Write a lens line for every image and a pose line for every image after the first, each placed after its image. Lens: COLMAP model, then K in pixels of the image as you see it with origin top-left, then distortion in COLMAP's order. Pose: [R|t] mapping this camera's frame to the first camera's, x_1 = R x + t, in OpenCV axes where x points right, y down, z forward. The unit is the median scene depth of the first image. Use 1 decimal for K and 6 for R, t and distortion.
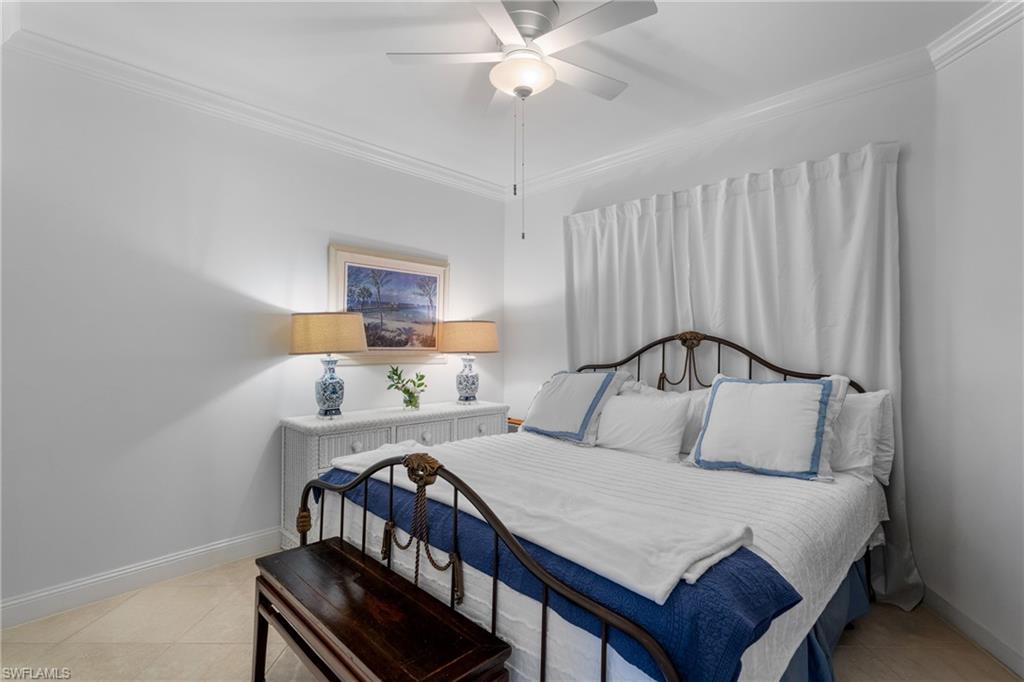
lens RADIAL K [[477.5, 0, 513.9], [0, 477.5, 340.8], [0, 0, 1]] dist [0.003235, 0.000339]
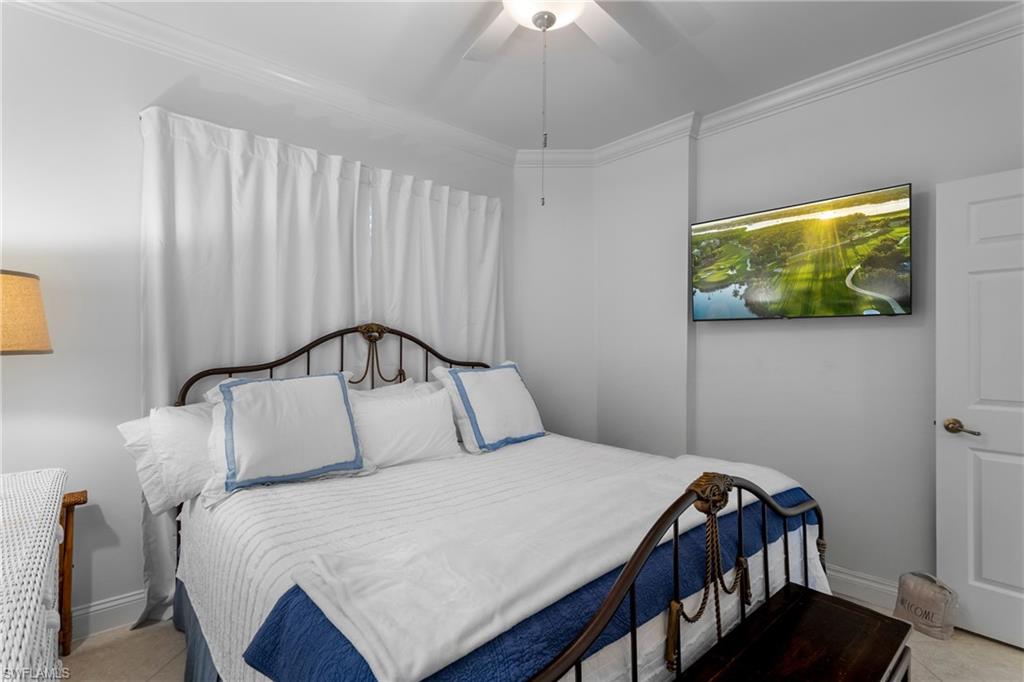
lens RADIAL K [[495.0, 0, 512.6], [0, 495.0, 337.9], [0, 0, 1]] dist [0.001189, 0.000194]
pose [[0.061026, 0.008458, 0.998100, -0.565659], [-0.012870, 0.999888, -0.007686, 0.011858], [-0.998053, -0.012376, 0.061128, 0.680909]]
